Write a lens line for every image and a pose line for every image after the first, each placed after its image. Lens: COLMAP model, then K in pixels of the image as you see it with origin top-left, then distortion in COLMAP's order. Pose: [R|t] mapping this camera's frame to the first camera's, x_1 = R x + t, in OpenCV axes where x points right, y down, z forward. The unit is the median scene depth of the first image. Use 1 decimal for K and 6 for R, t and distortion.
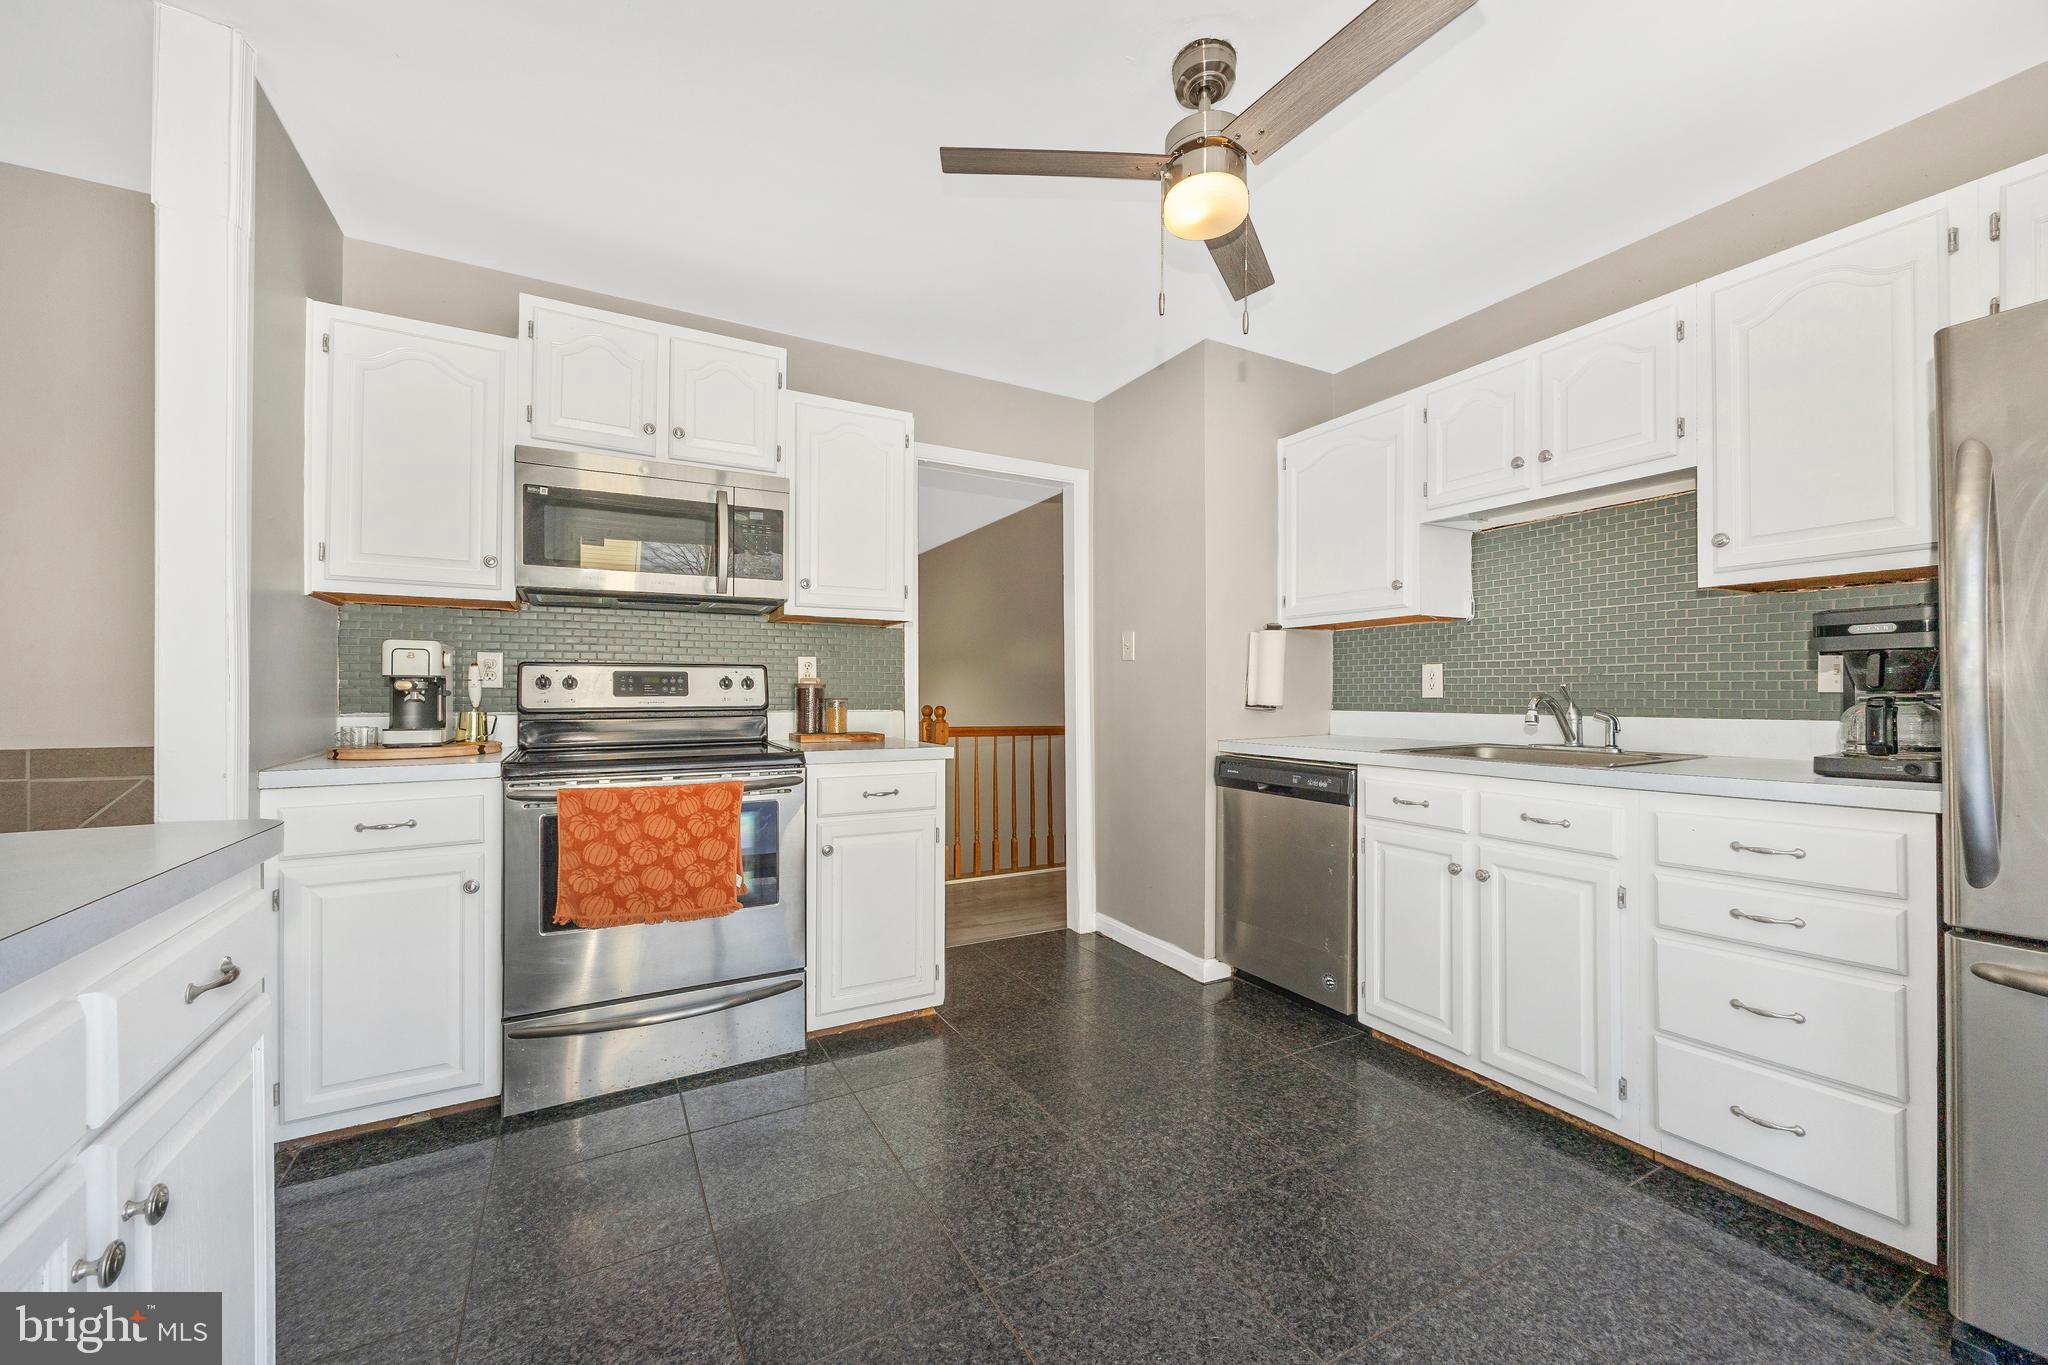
lens RADIAL K [[789.8, 0, 1016.9], [0, 789.8, 687.2], [0, 0, 1]] dist [0.009457, -0.000111]
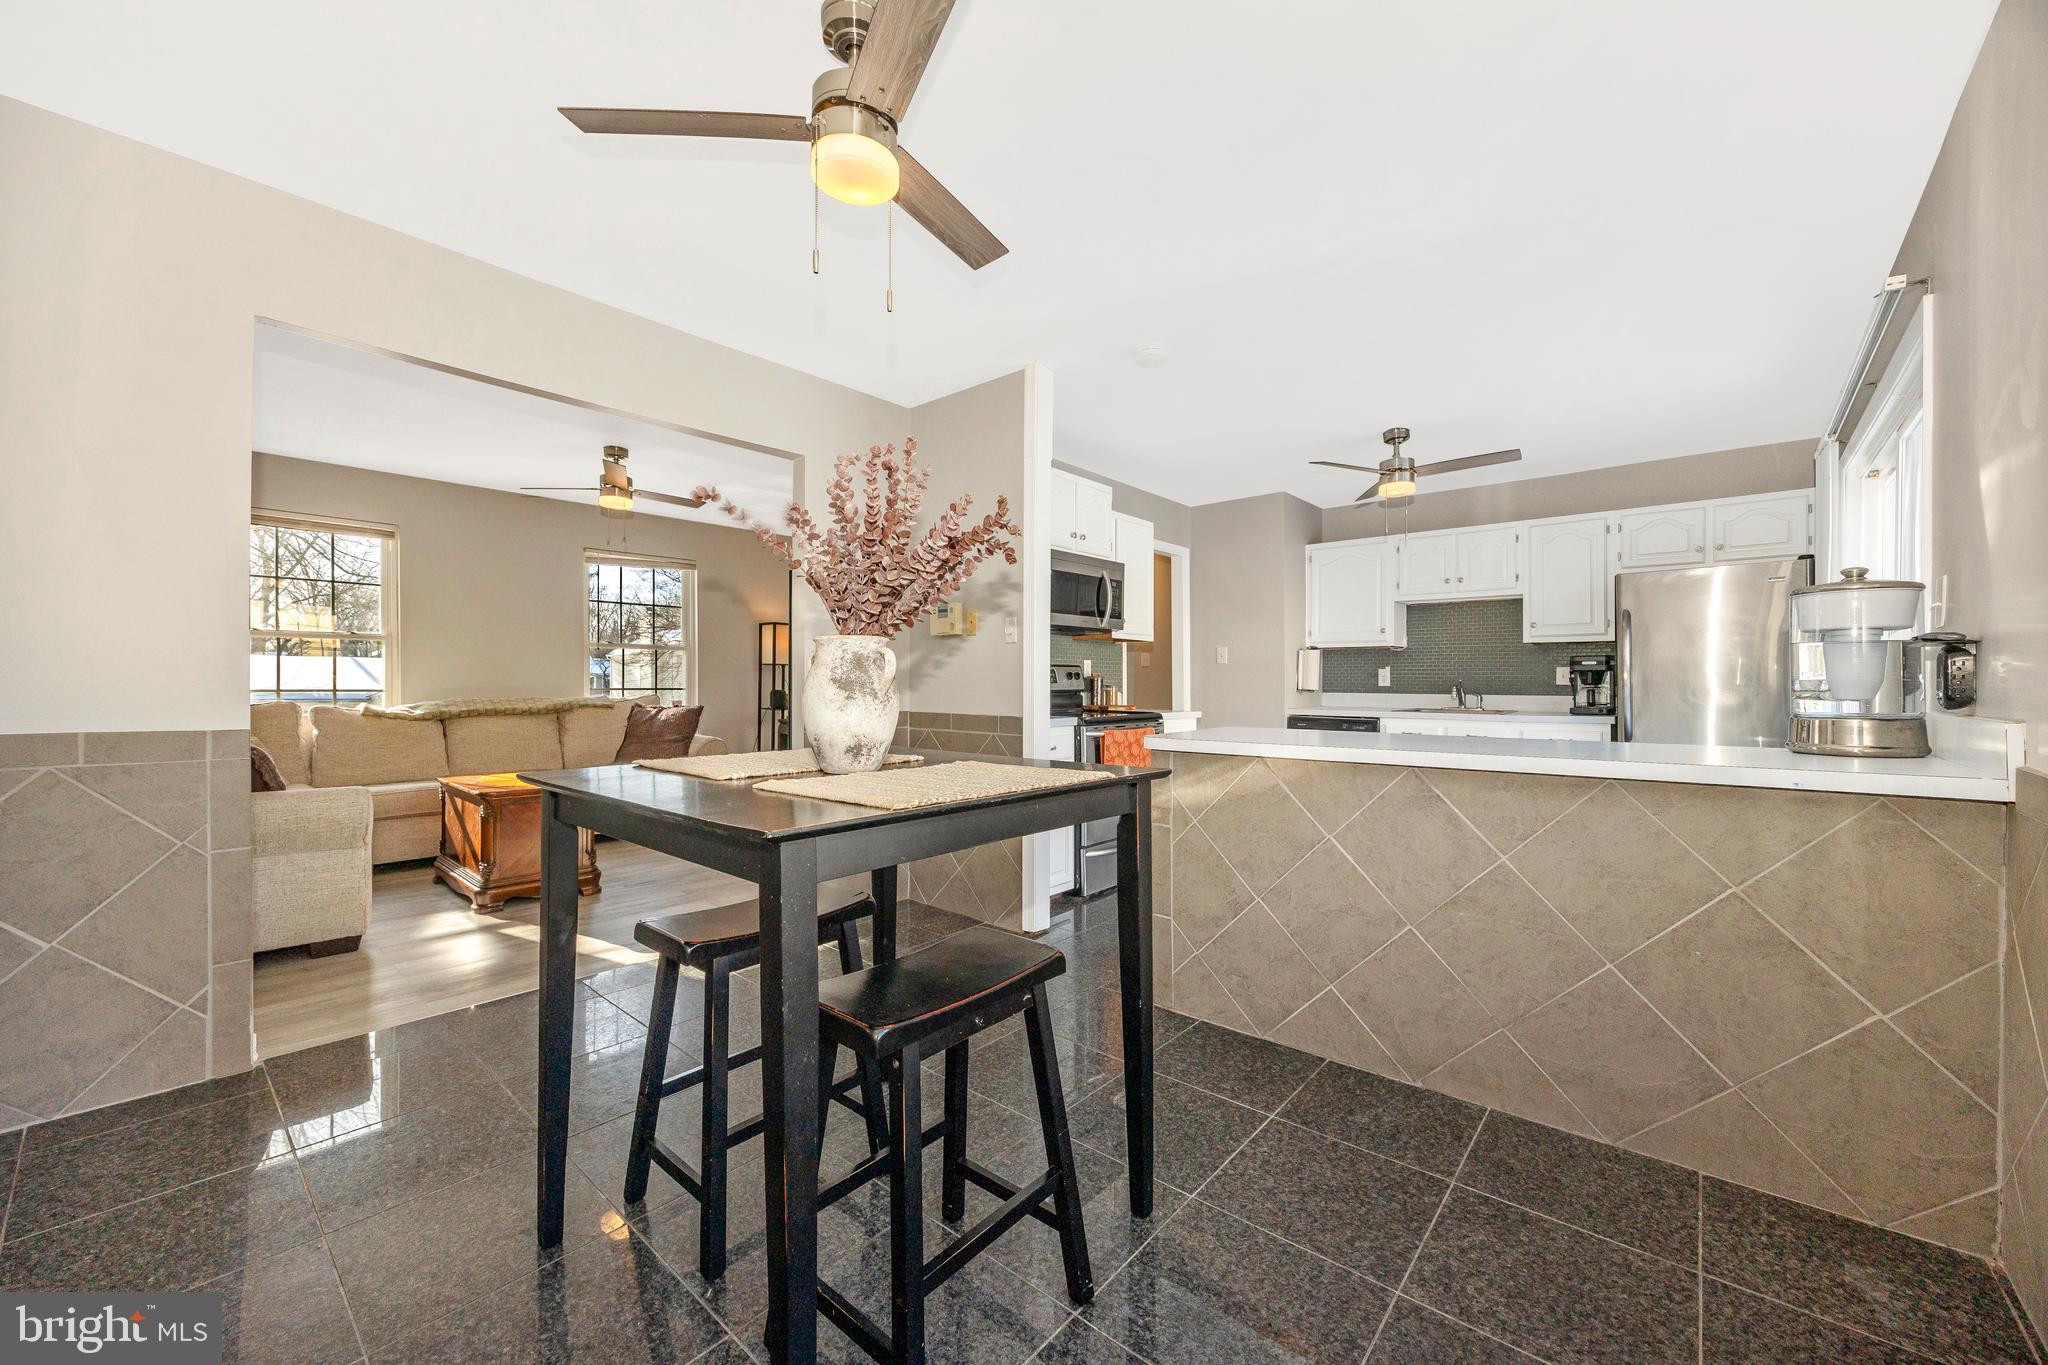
lens RADIAL K [[756.6, 0, 1023.7], [0, 756.6, 673.5], [0, 0, 1]] dist [0.000907, 0.000128]
pose [[0.946159, 0.010612, 0.323527, -1.132206], [-0.009988, 0.999944, -0.003590, -0.003326], [-0.323547, 0.000165, 0.946212, -0.598699]]
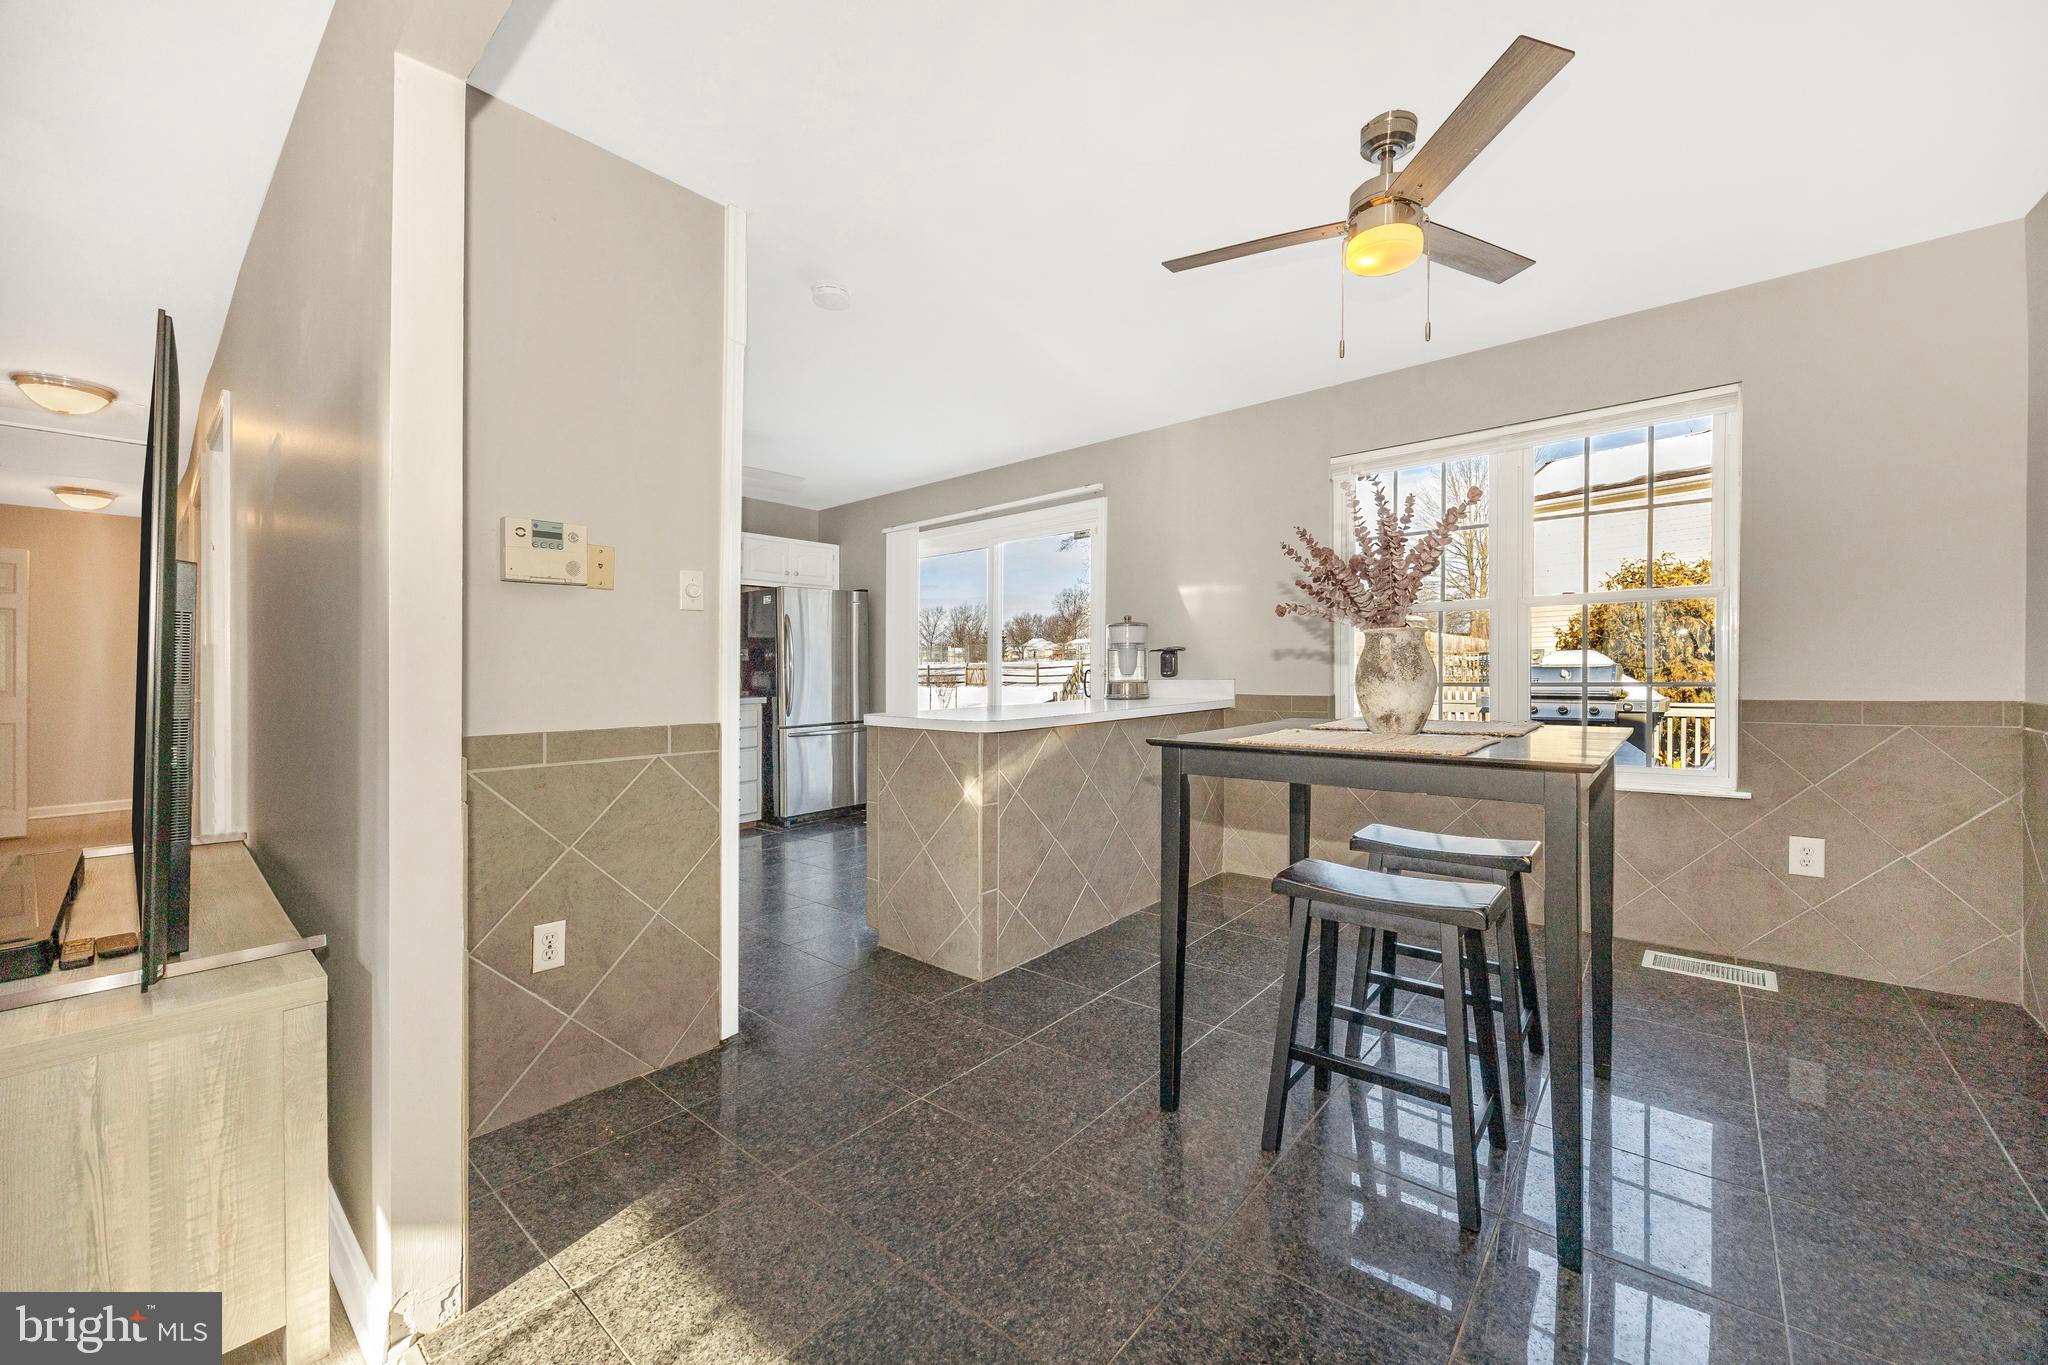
lens RADIAL K [[788.5, 0, 1032.5], [0, 788.5, 643.1], [0, 0, 1]] dist [0.010687, 0.000032]
pose [[-0.340253, 0.040528, 0.939460, -1.678589], [0.000345, 0.999076, -0.042974, 0.017723], [-0.940334, -0.014298, -0.339953, 0.628400]]
